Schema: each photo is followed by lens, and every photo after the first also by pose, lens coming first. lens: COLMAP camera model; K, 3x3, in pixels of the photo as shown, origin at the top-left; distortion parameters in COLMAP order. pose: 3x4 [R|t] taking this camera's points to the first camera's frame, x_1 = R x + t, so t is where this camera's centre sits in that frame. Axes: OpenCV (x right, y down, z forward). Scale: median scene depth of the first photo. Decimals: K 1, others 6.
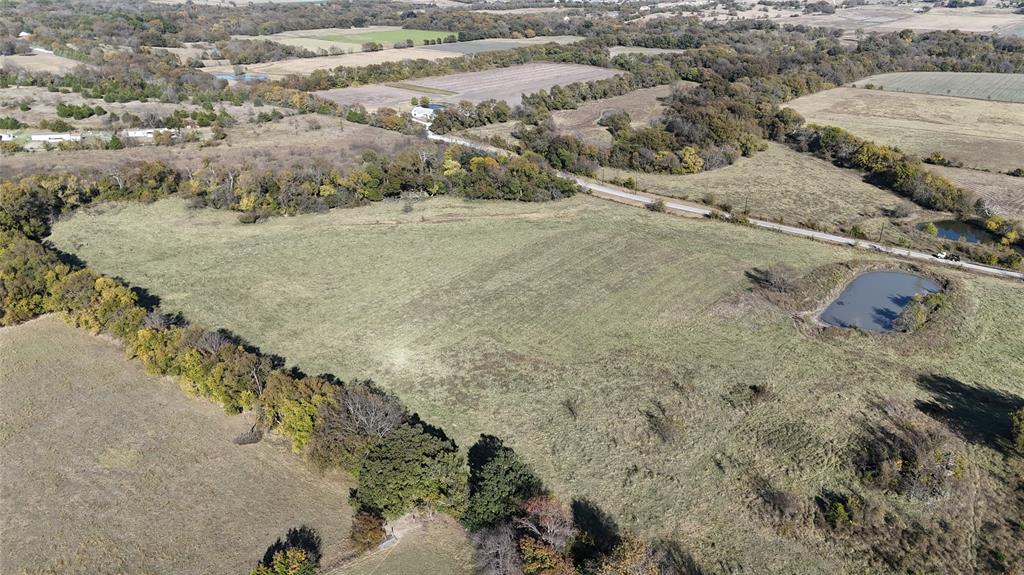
lens RADIAL K [[780.1, 0, 508.9], [0, 780.1, 288.4], [0, 0, 1]] dist [0.082554, -0.057991]
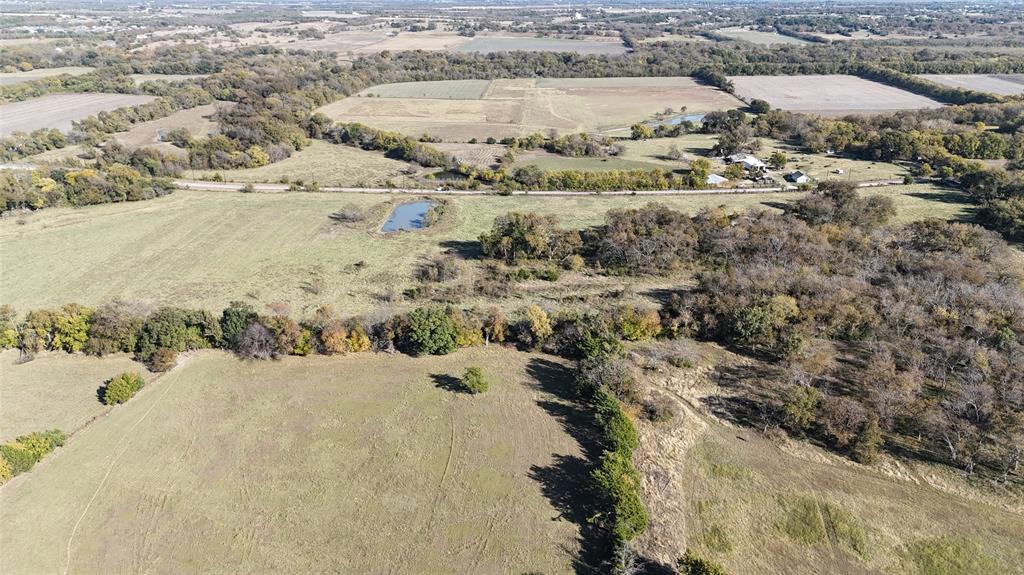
lens RADIAL K [[780.1, 0, 514.3], [0, 780.1, 295.1], [0, 0, 1]] dist [0.082554, -0.057991]
pose [[0.824149, -0.212154, 0.525137, -0.138890], [0.223094, 0.973835, 0.043303, 0.088486], [-0.520584, 0.081467, 0.849915, -0.271220]]
